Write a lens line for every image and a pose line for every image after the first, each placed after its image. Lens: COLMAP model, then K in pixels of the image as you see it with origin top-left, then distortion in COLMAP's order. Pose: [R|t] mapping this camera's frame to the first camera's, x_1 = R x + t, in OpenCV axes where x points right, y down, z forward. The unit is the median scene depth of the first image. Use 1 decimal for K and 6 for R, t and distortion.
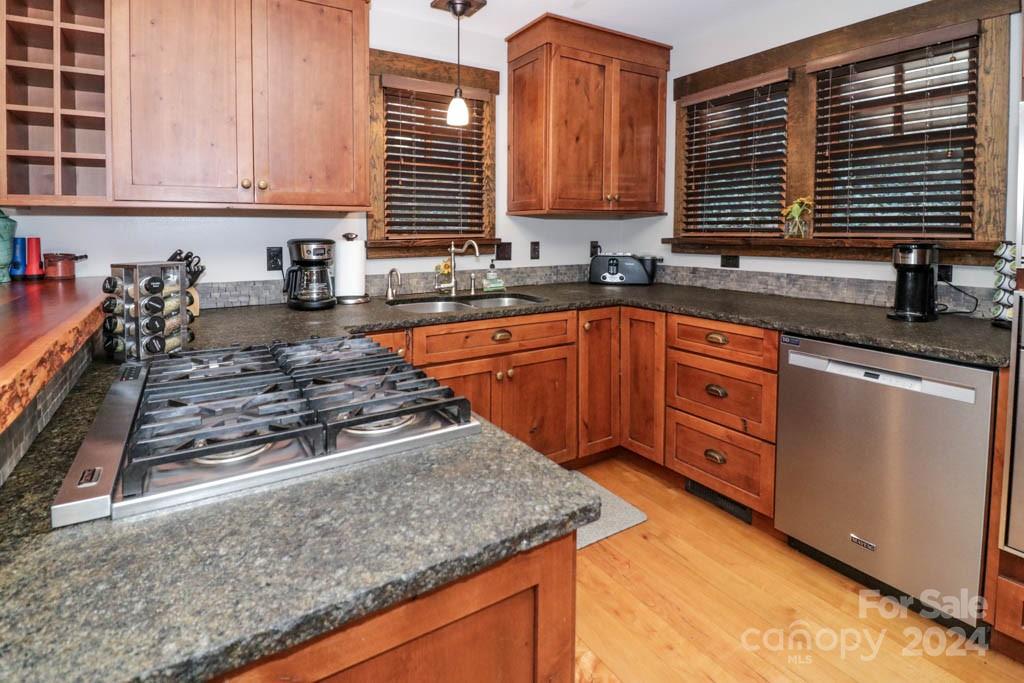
lens RADIAL K [[477.2, 0, 512.1], [0, 477.2, 259.5], [0, 0, 1]] dist [-0.016289, -0.000596]
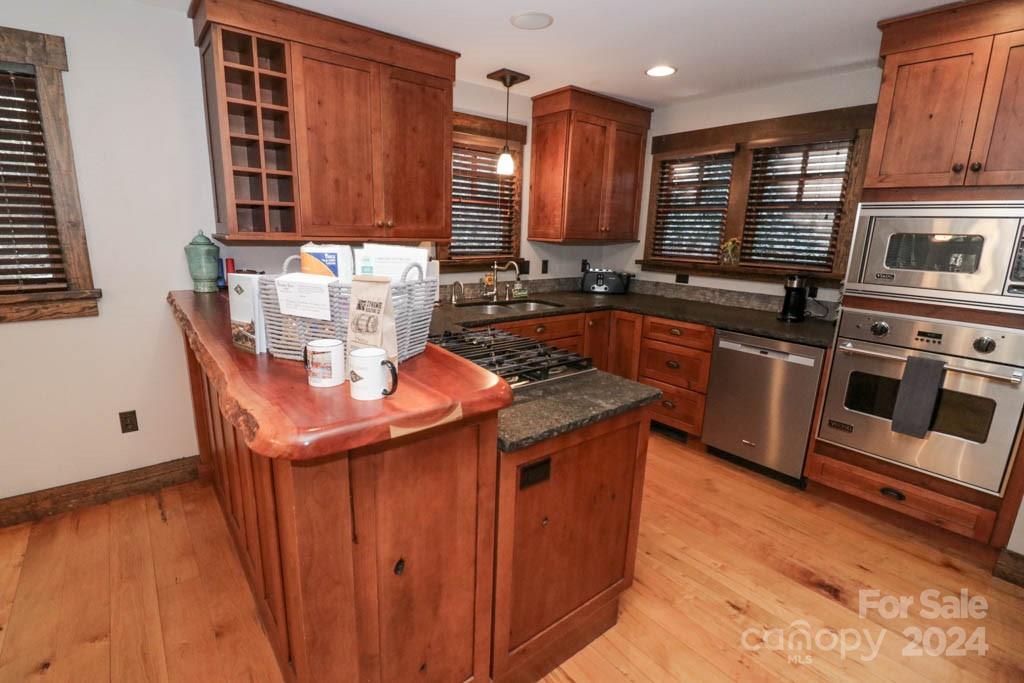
lens RADIAL K [[484.5, 0, 512.0], [0, 484.5, 341.5], [0, 0, 1]] dist [0.000940, 0.000192]
pose [[0.987336, -0.001680, 0.158635, -0.294243], [-0.026797, 0.983811, 0.177196, -0.057944], [-0.156364, -0.179203, 0.971307, -0.390460]]
